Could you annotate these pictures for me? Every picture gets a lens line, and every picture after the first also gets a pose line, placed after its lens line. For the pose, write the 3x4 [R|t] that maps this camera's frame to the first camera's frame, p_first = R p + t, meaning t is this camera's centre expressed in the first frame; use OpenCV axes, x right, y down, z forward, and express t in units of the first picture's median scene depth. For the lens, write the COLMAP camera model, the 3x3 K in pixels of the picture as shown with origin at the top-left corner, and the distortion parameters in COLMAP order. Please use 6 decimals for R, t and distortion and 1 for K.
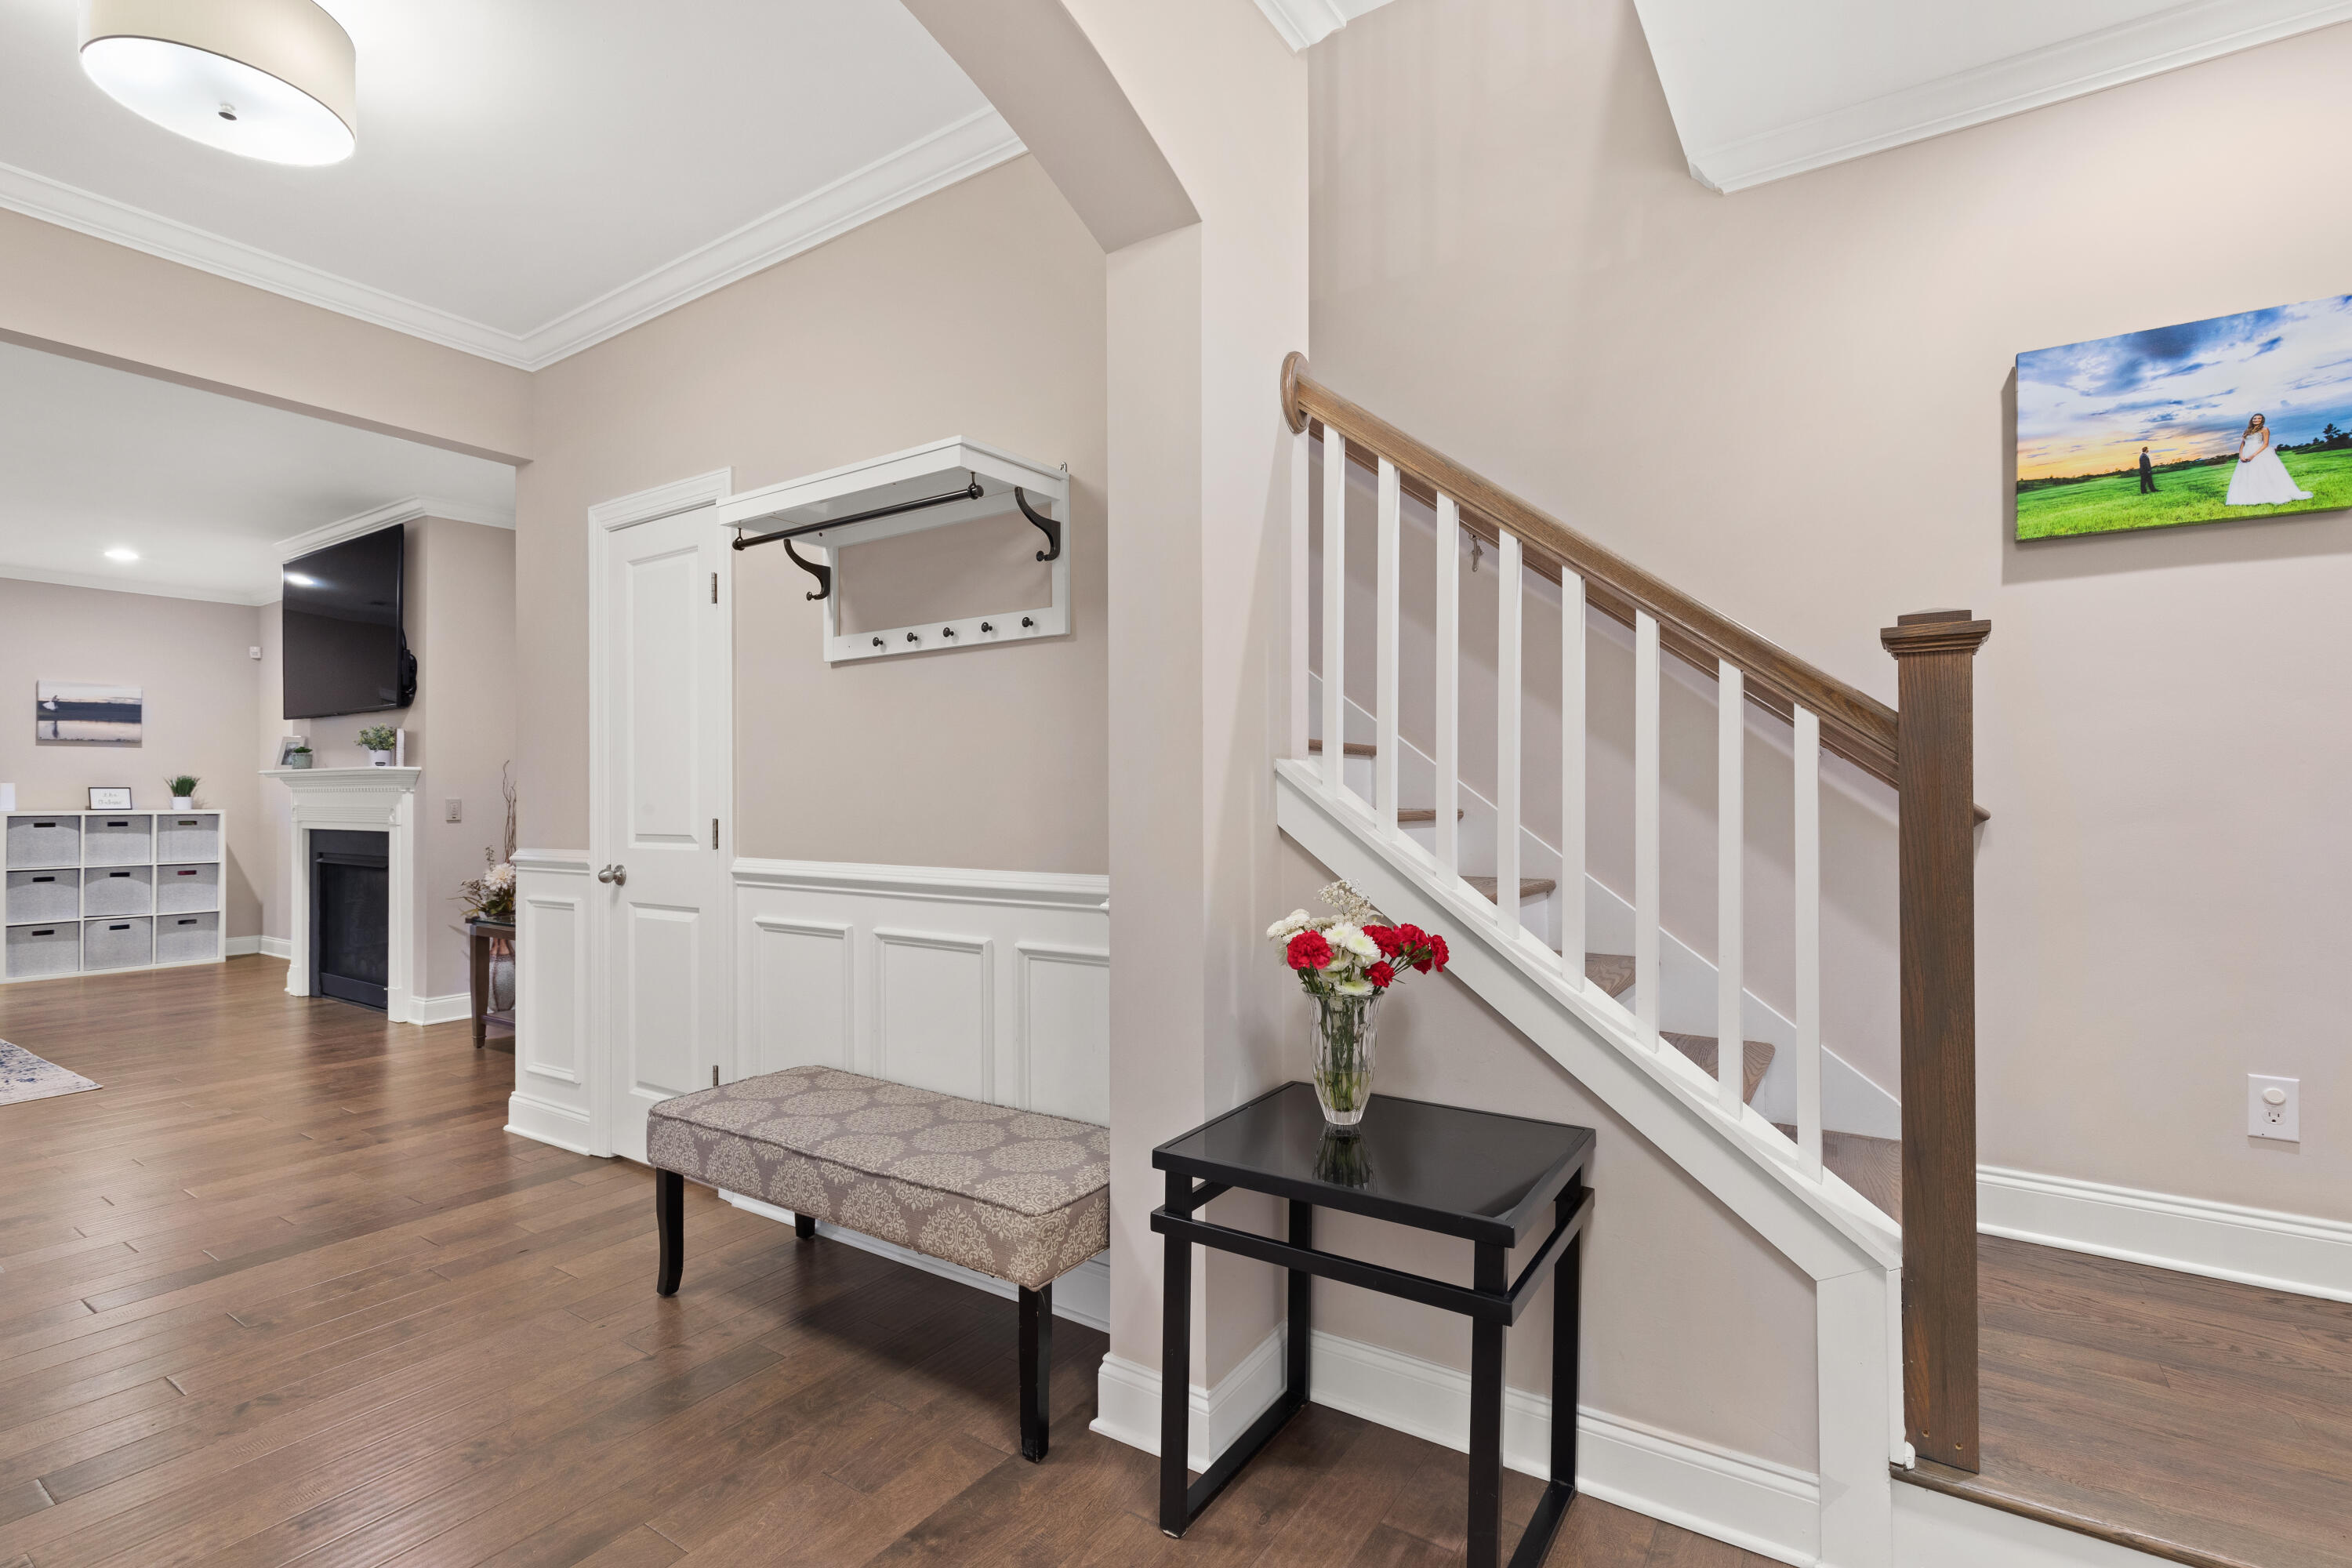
lens RADIAL K [[1056.2, 0, 1187.0], [0, 1056.2, 785.4], [0, 0, 1]] dist [0.003750, 0.000278]
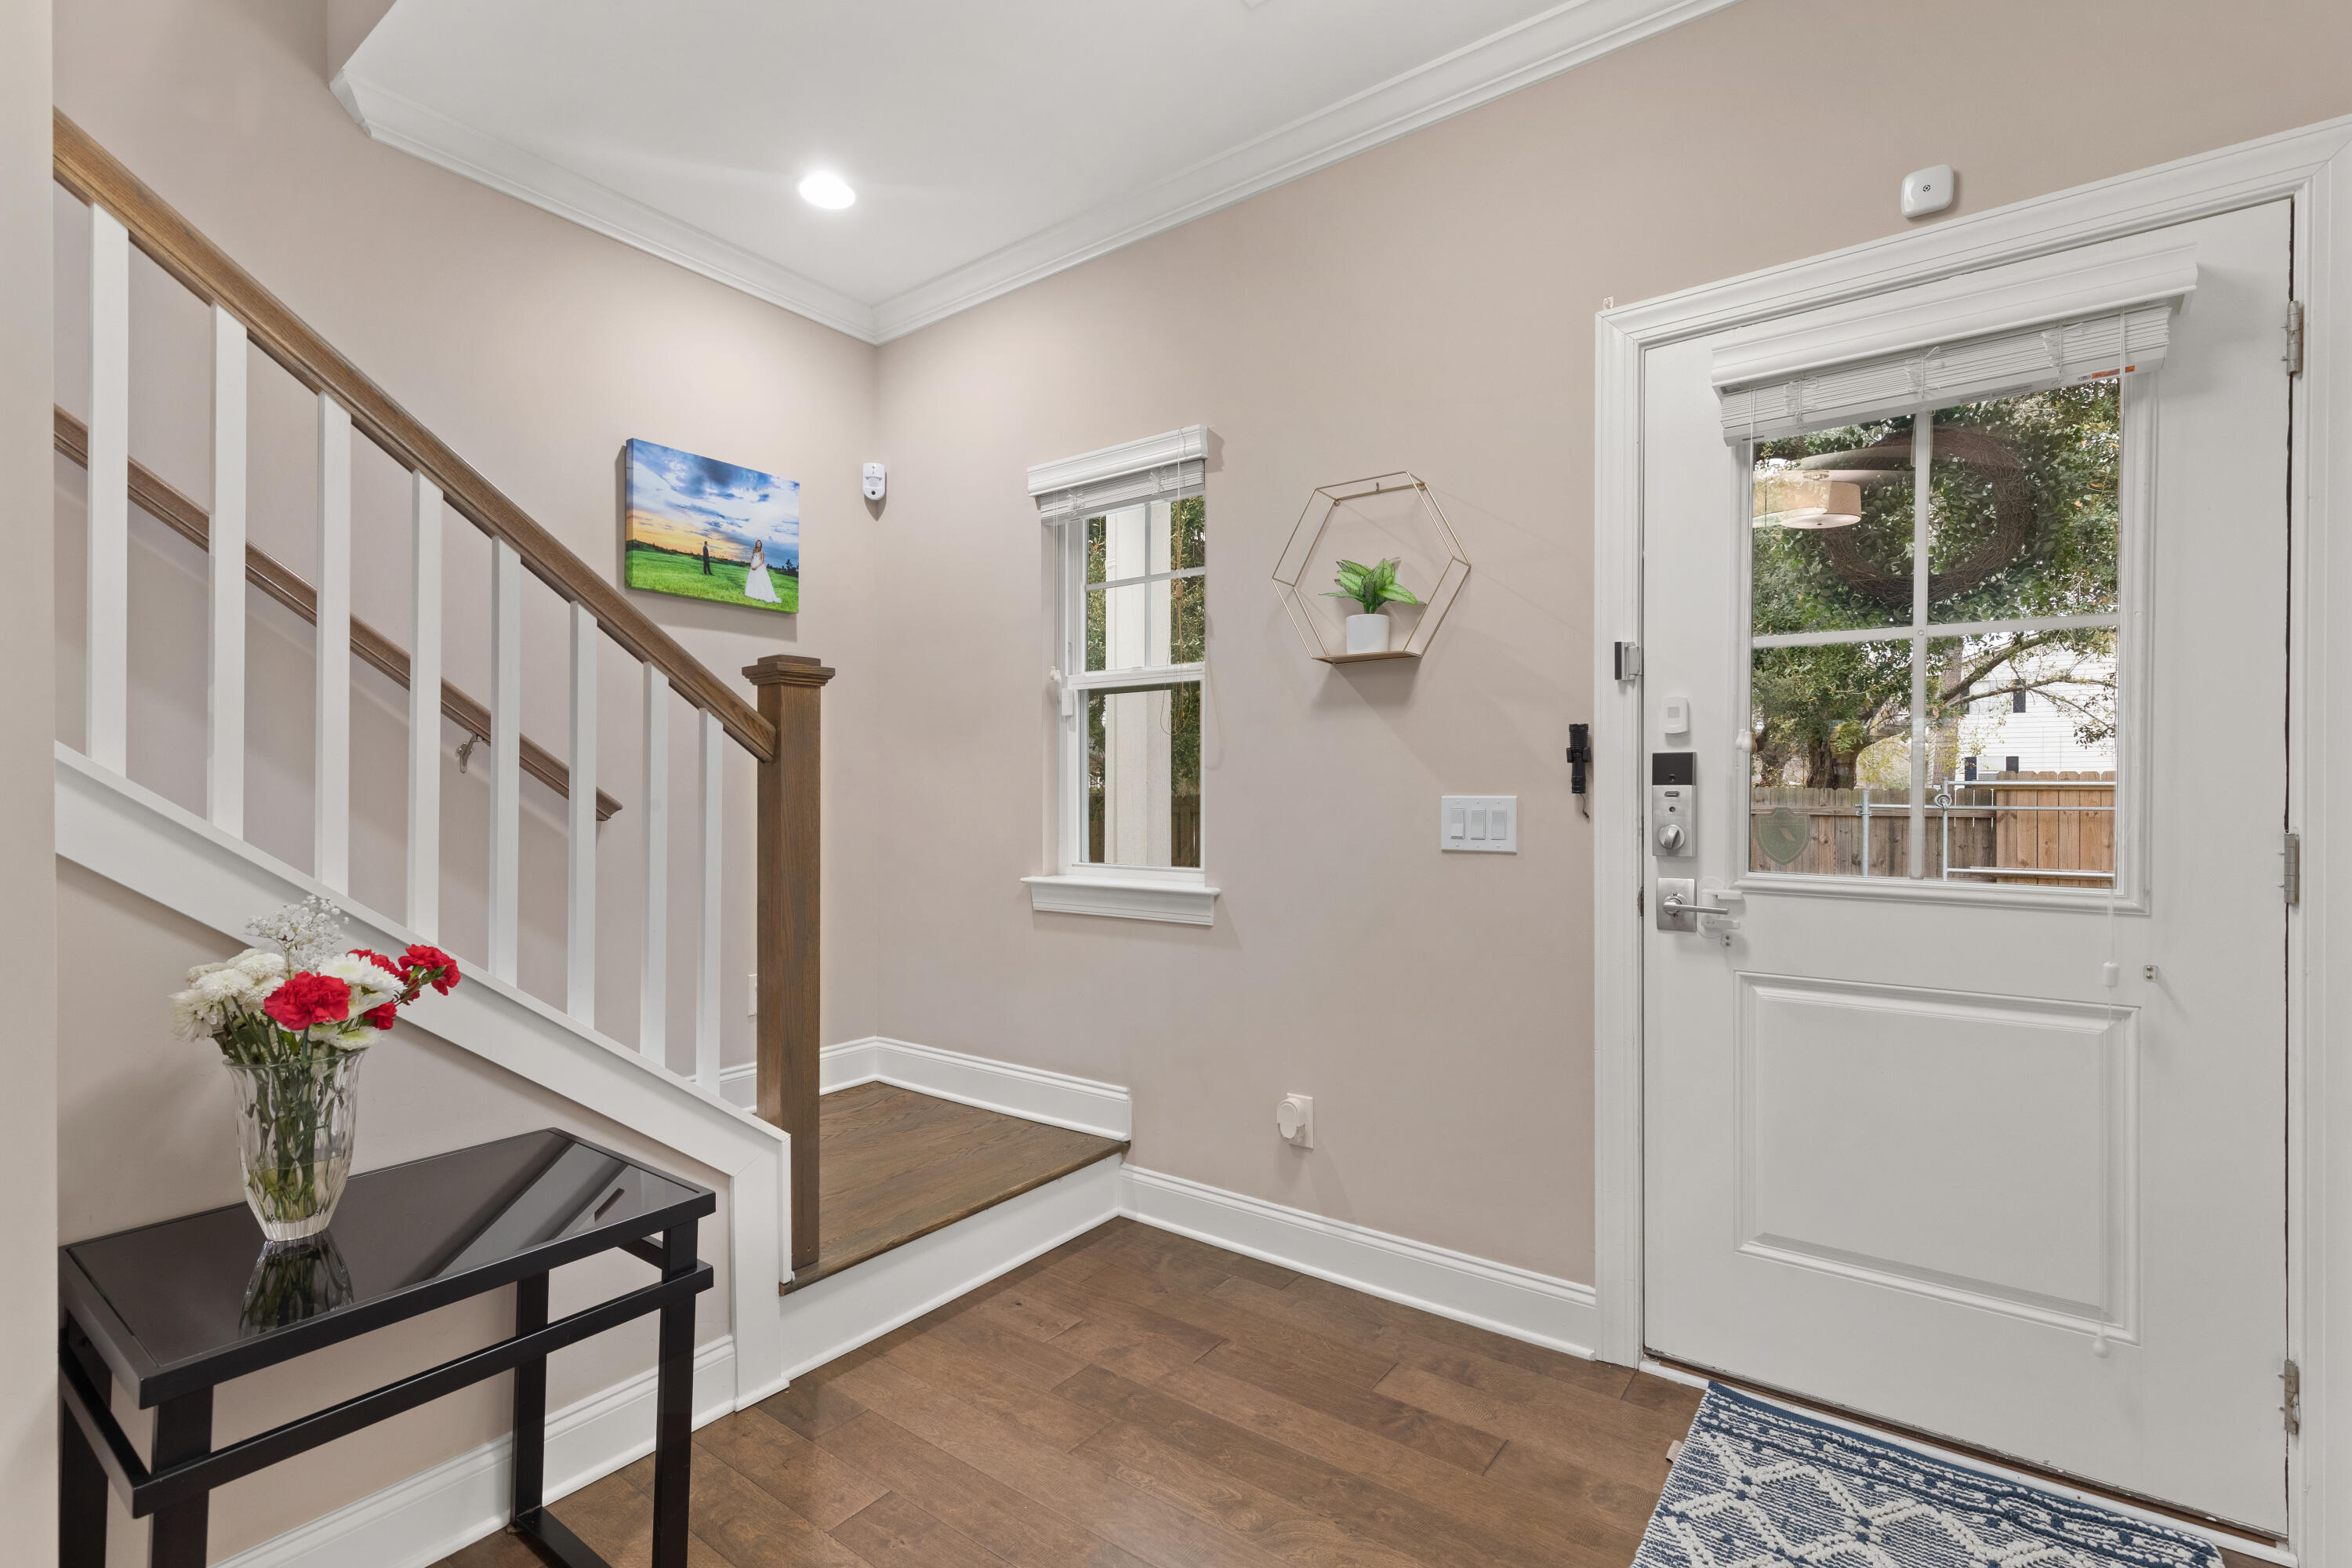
lens RADIAL K [[1056.2, 0, 1187.0], [0, 1056.2, 785.4], [0, 0, 1]] dist [0.003750, 0.000278]
pose [[0.052298, 0.007860, 0.998601, -0.474024], [-0.007232, 0.999946, -0.007492, 0.008940], [-0.998605, -0.006830, 0.052352, 0.305028]]
